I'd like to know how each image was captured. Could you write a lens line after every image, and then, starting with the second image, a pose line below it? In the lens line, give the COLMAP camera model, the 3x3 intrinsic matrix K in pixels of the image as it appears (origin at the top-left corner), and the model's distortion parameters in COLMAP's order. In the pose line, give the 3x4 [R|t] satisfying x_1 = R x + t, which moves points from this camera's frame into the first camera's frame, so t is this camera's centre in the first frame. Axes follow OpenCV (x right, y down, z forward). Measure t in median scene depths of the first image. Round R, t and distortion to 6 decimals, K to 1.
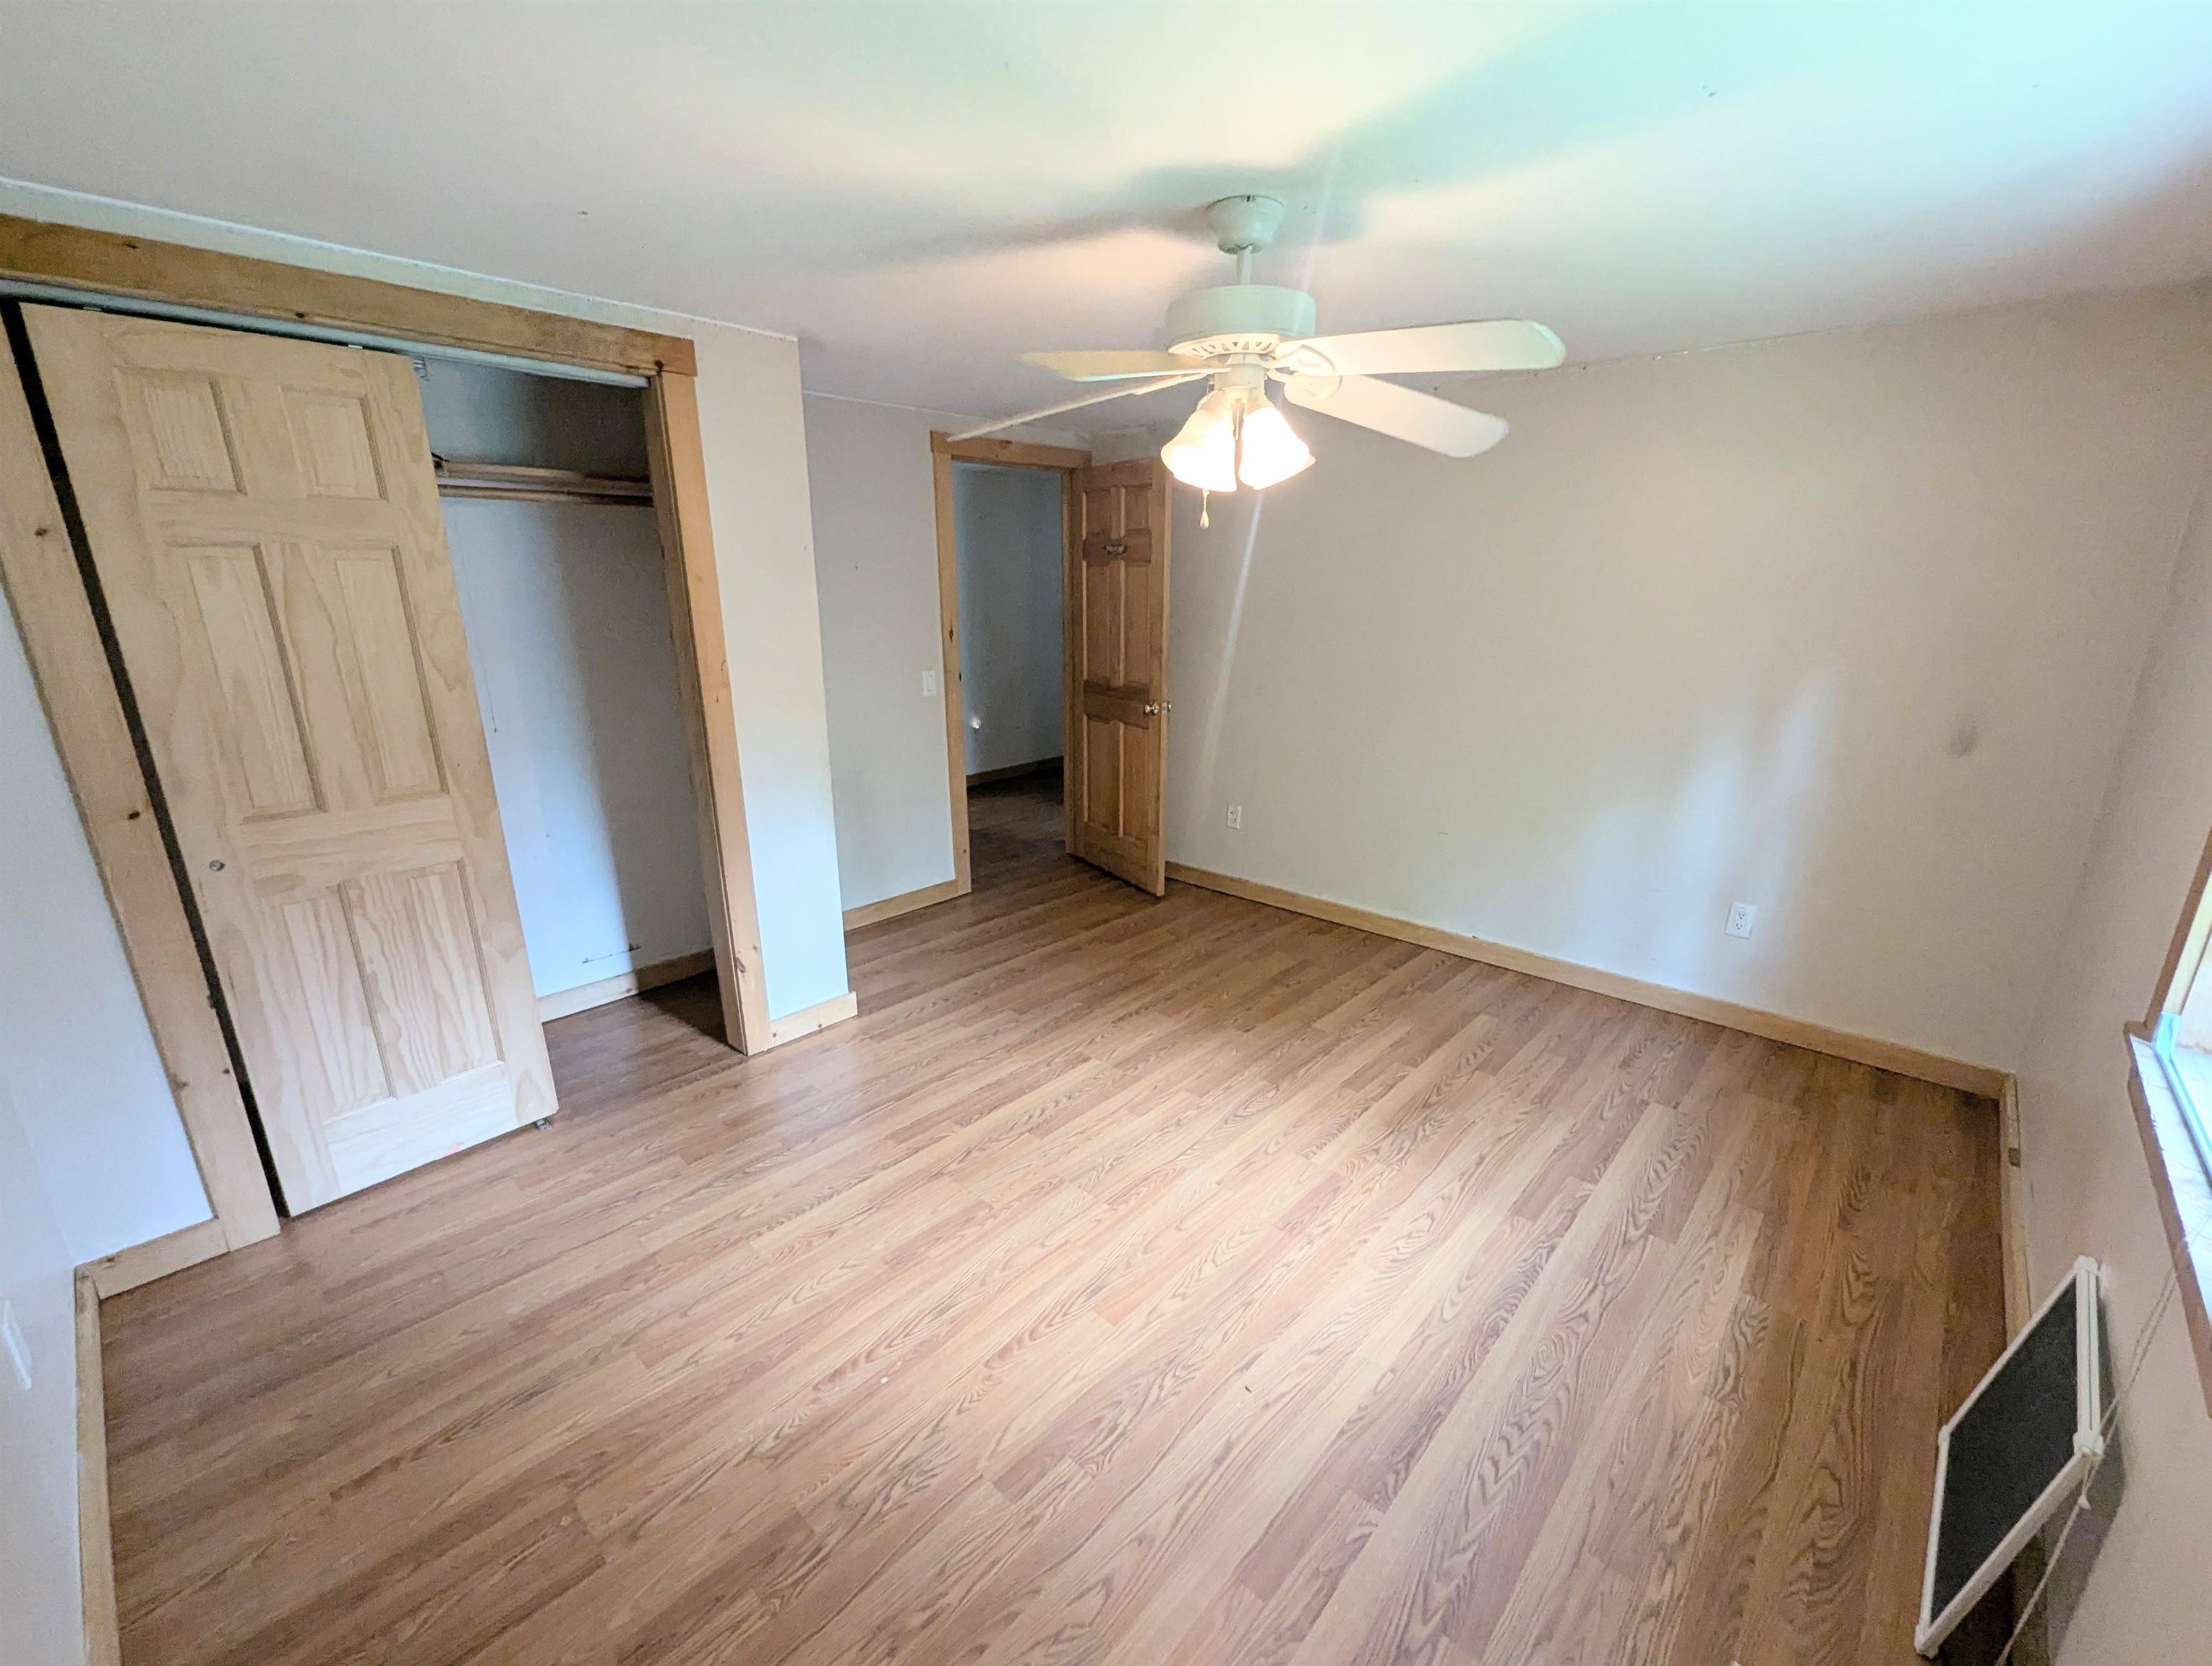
lens RADIAL K [[920.9, 0, 1106.0], [0, 920.9, 833.0], [0, 0, 1]] dist [-0.000575, -0.000534]
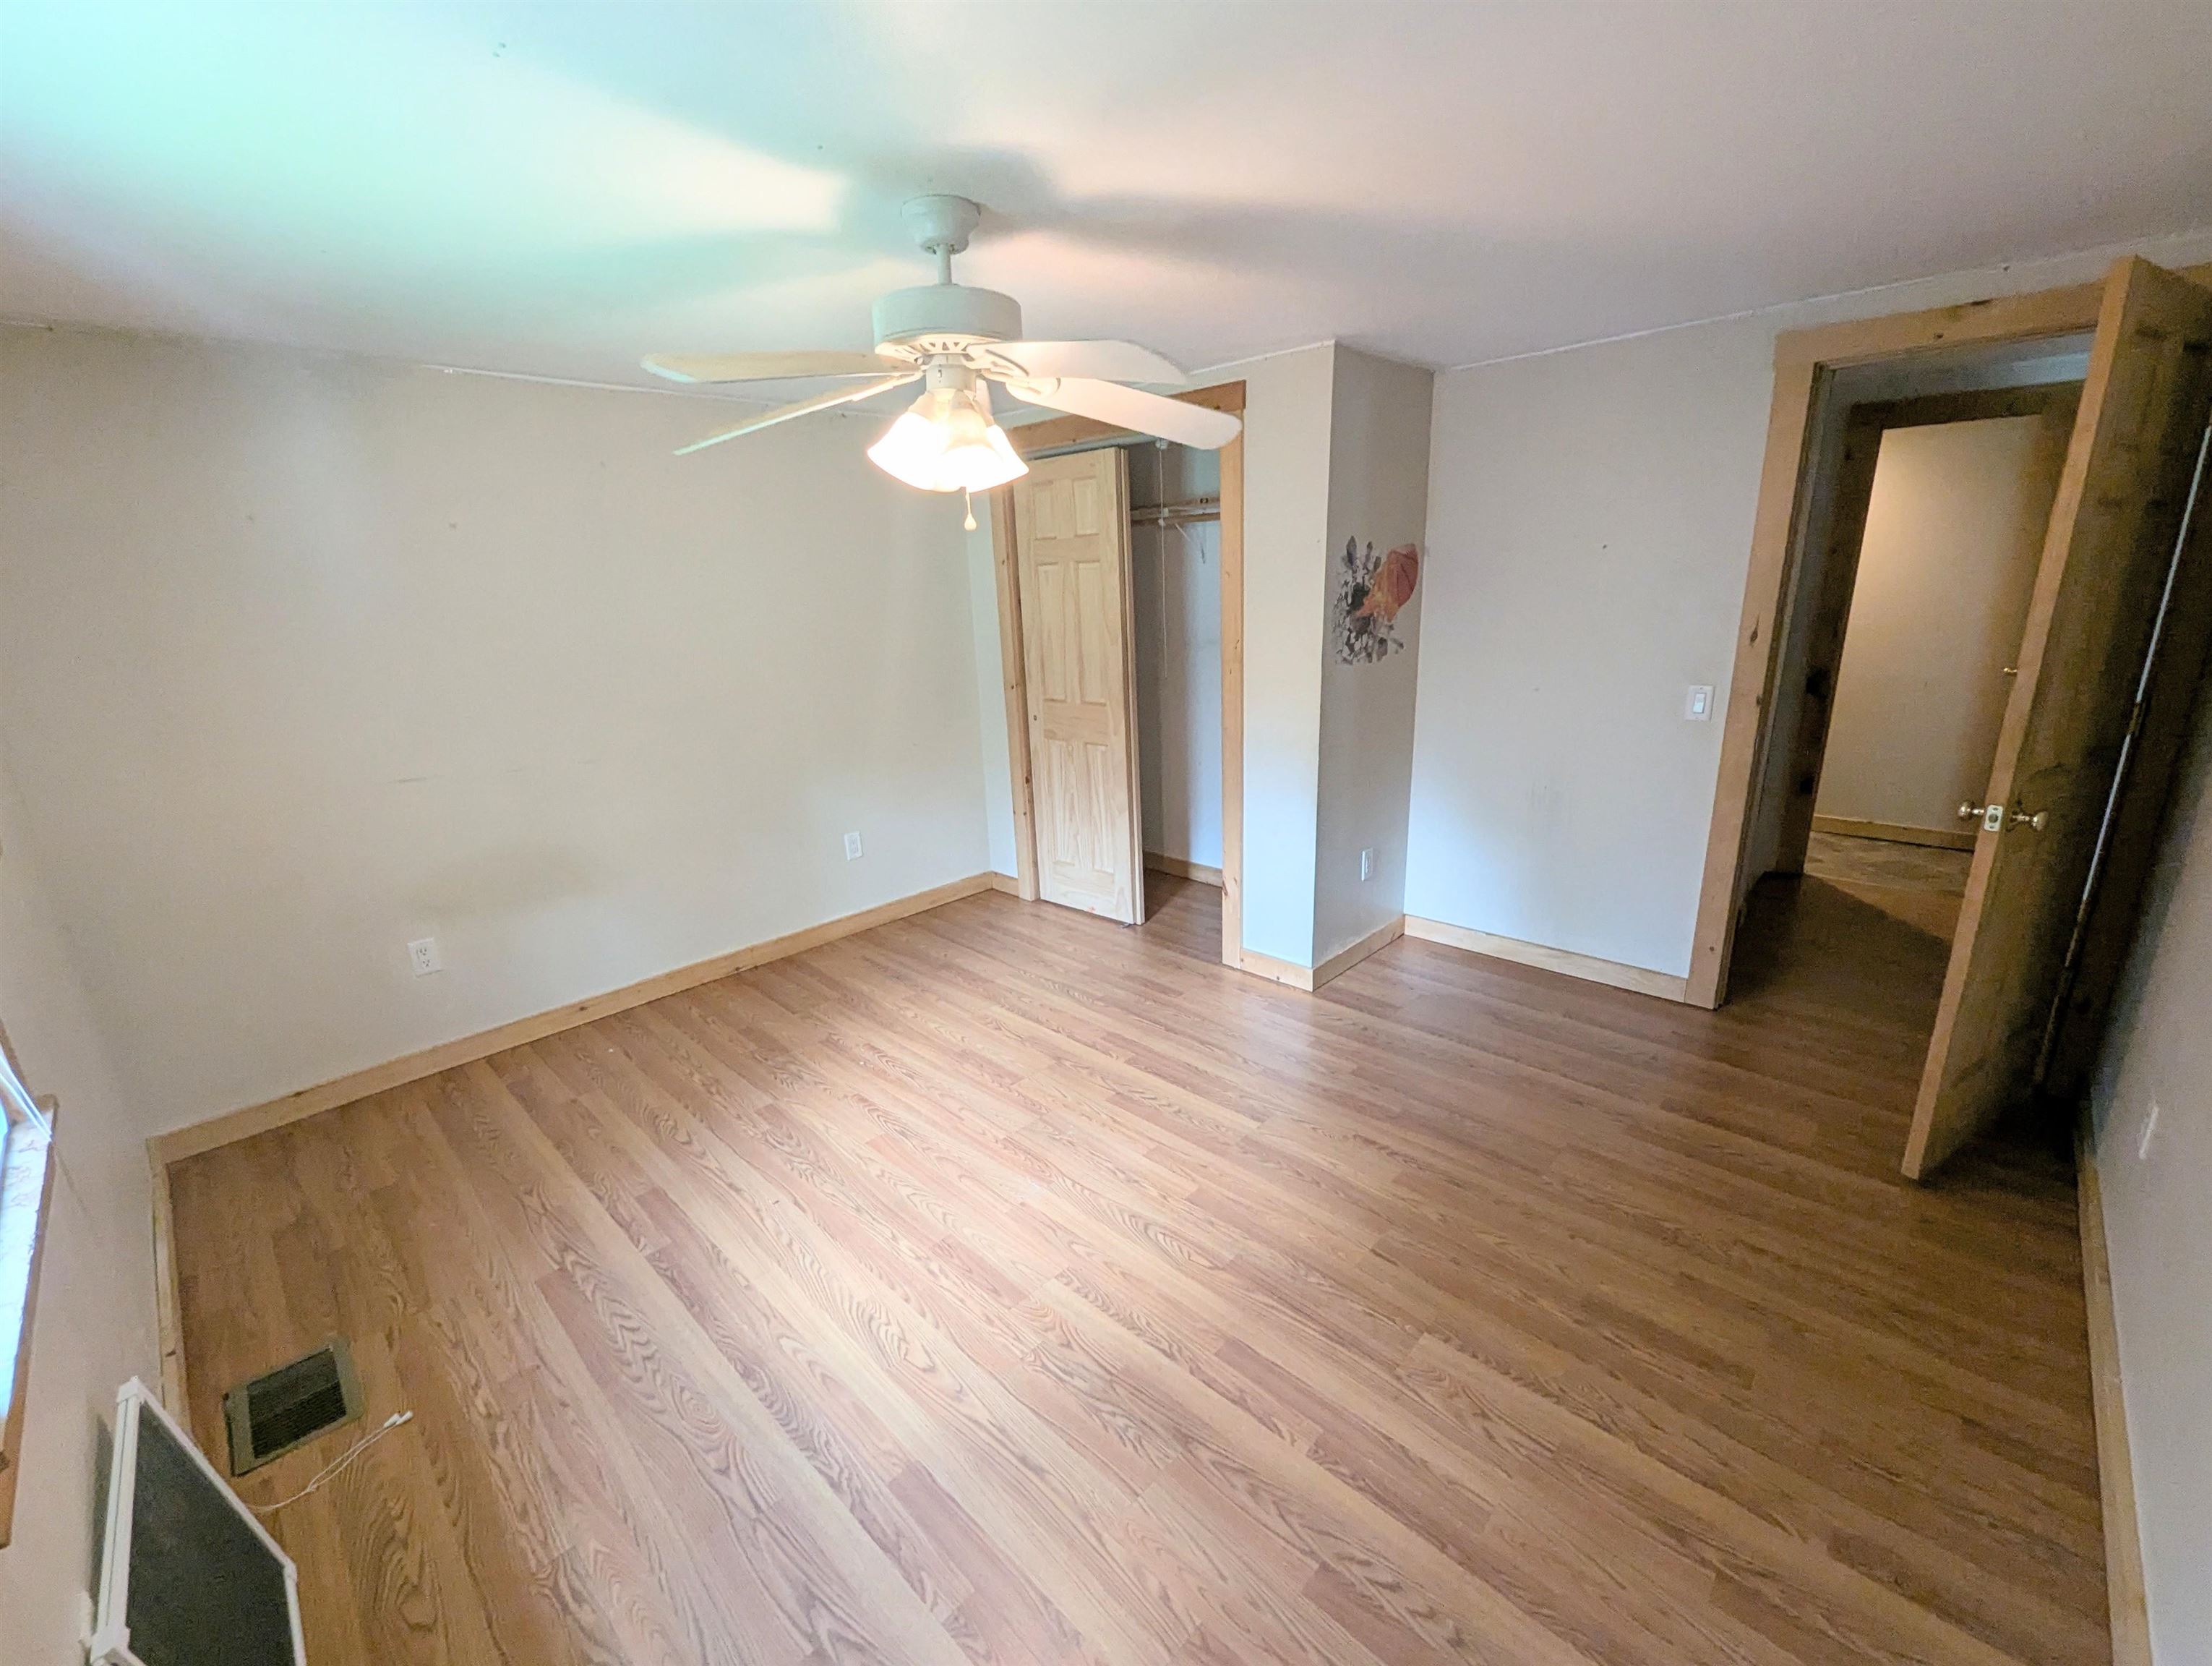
lens RADIAL K [[900.2, 0, 1106.9], [0, 900.2, 909.6], [0, 0, 1]] dist [-0.000078, 0.000526]
pose [[-0.020576, 0.342651, -0.939237, 1.025997], [-0.233109, 0.911900, 0.337785, -0.274901], [0.972233, 0.225895, 0.061111, 1.088275]]
